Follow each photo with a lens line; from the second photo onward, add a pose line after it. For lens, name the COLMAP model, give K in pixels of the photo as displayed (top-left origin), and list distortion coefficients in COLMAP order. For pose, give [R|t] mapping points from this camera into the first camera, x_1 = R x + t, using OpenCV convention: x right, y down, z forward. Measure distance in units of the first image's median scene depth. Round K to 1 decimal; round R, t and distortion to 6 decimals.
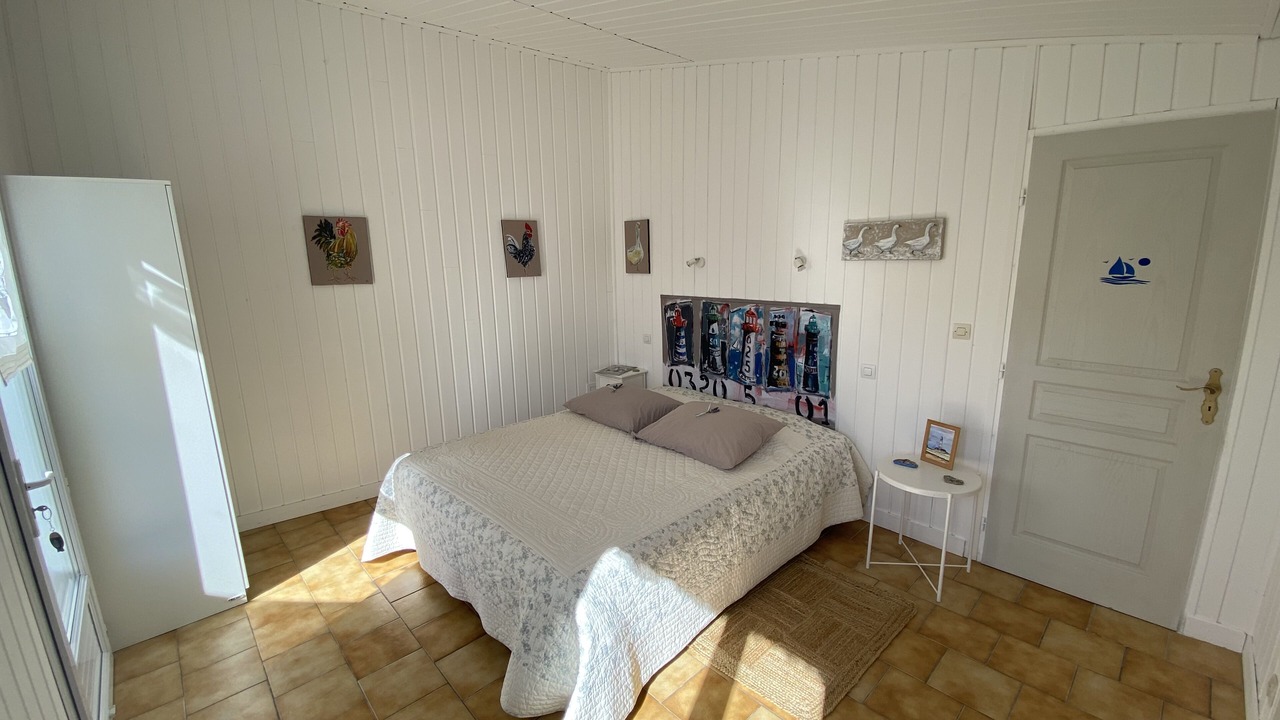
lens RADIAL K [[547.9, 0, 643.7], [0, 547.9, 363.8], [0, 0, 1]] dist [0.055656, -0.002276]
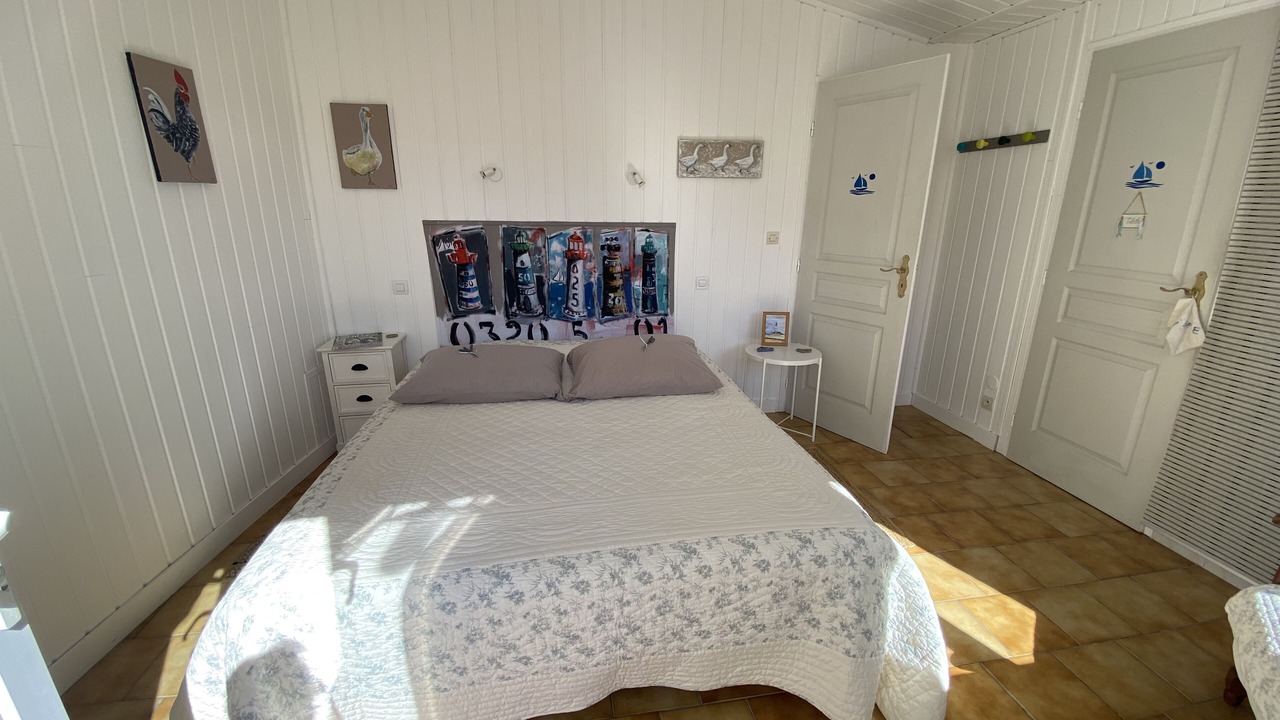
lens RADIAL K [[547.9, 0, 647.1], [0, 547.9, 361.5], [0, 0, 1]] dist [0.055656, -0.002276]
pose [[0.538456, -0.220821, 0.813206, -0.504124], [0.152450, 0.974656, 0.163719, -0.026076], [-0.828749, 0.035817, 0.558474, 0.425329]]
